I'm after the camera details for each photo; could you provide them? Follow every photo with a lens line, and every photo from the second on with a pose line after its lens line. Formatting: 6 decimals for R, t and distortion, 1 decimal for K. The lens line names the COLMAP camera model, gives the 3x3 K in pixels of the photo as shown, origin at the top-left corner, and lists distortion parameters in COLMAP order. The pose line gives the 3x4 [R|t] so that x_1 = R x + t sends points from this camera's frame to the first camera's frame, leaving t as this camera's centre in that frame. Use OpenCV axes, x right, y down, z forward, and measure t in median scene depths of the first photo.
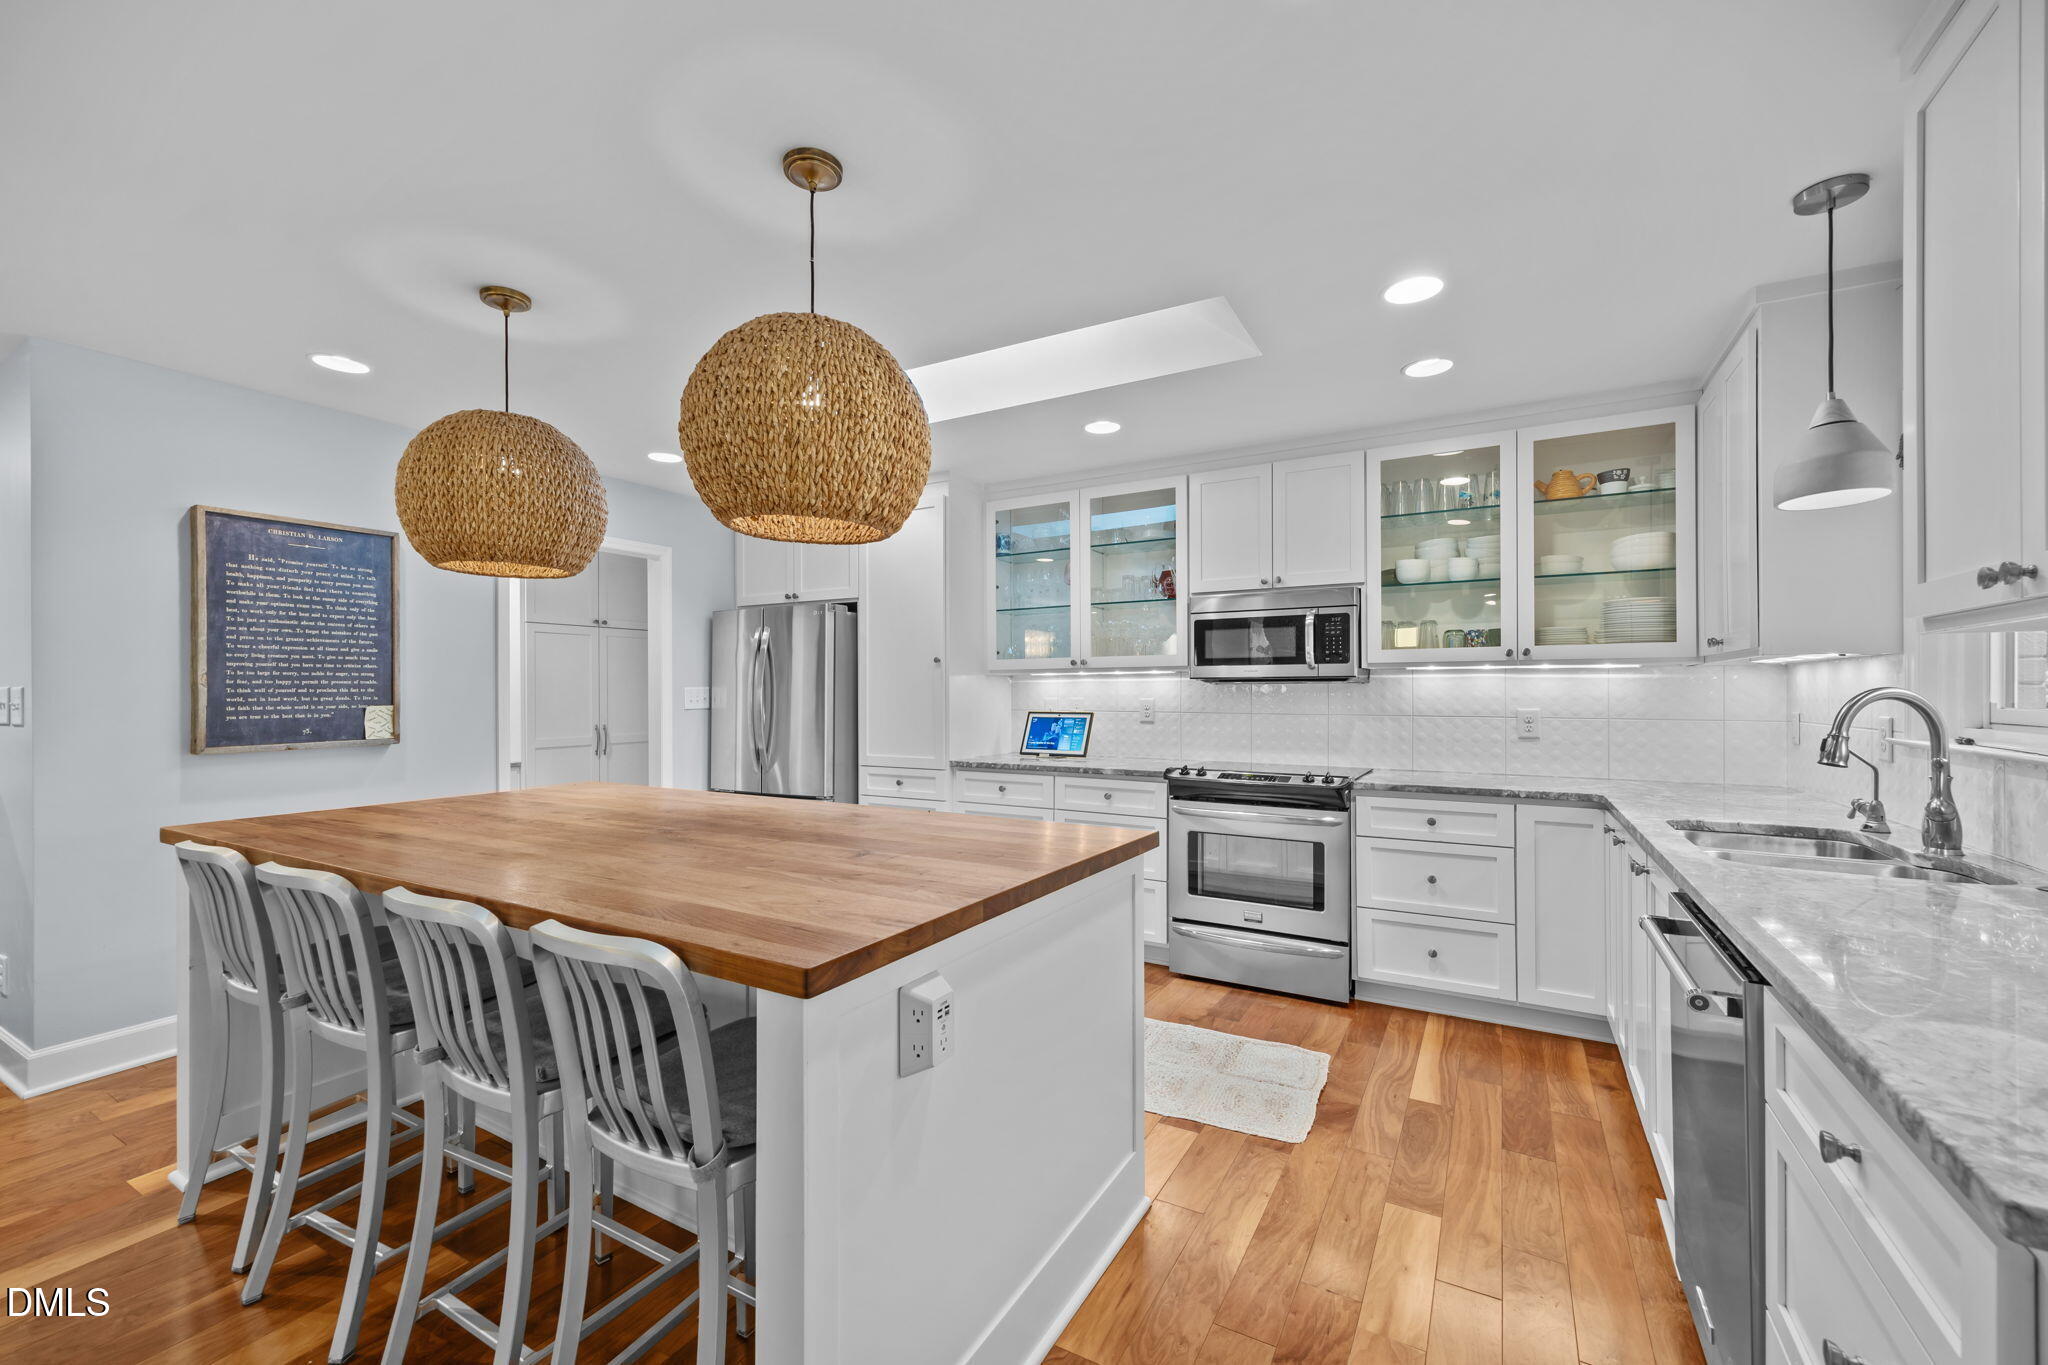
lens RADIAL K [[820.0, 0, 1028.0], [0, 820.0, 682.8], [0, 0, 1]] dist [0.003237, 0.000214]
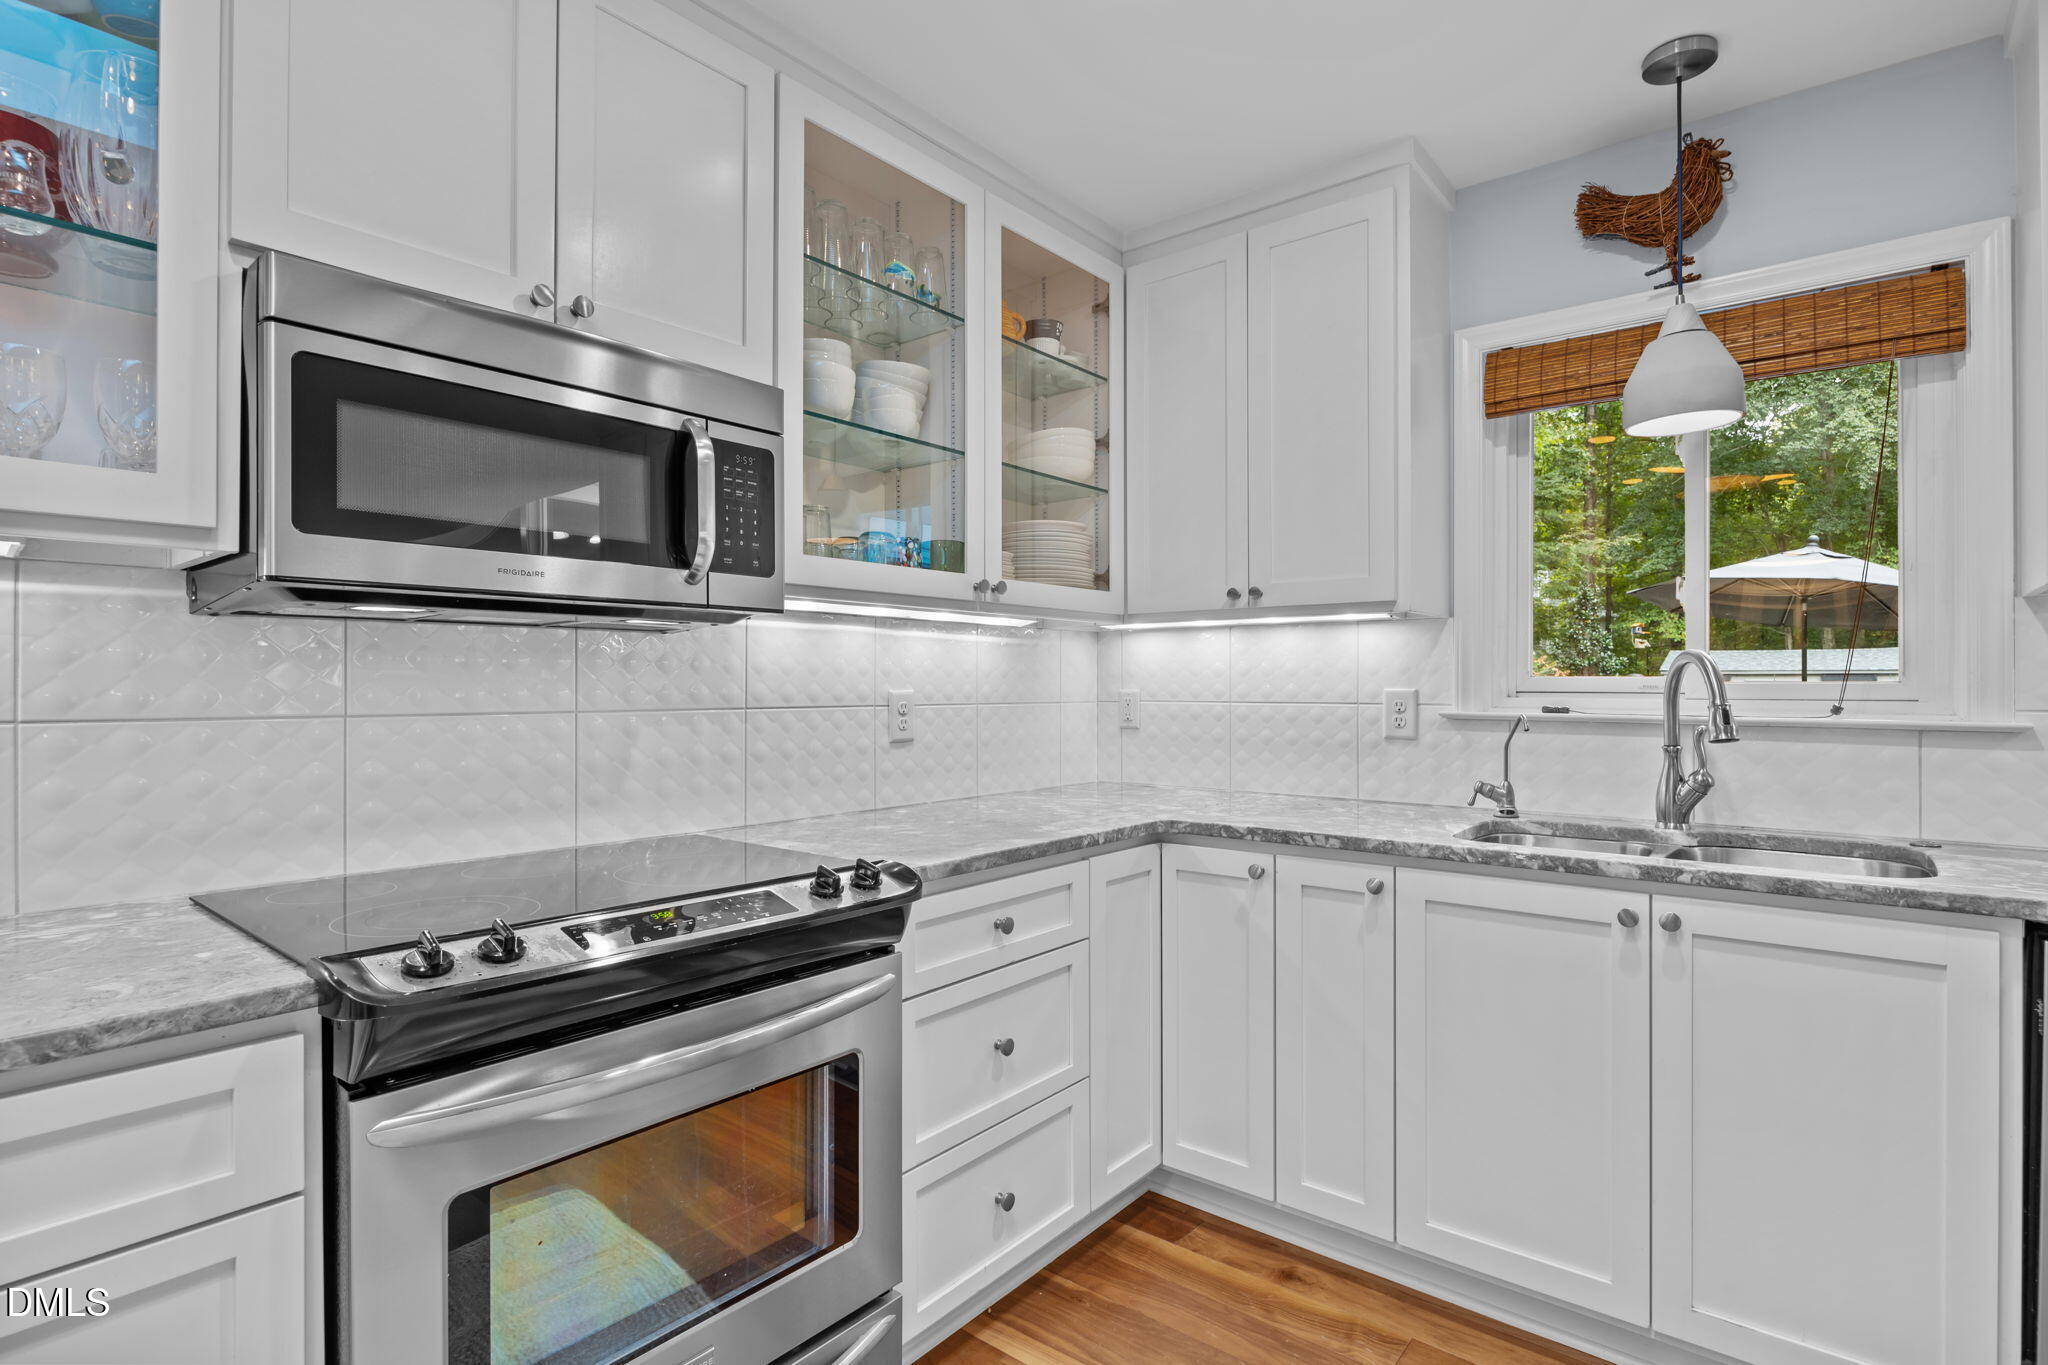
lens RADIAL K [[1012.2, 0, 1025.7], [0, 1012.2, 681.7], [0, 0, 1]] dist [-0.004612, 0.000237]
pose [[0.154079, 0.004626, 0.988048, -0.074746], [-0.009756, 0.999947, -0.003160, 0.026562], [-0.988010, -0.009152, 0.154116, 0.789730]]
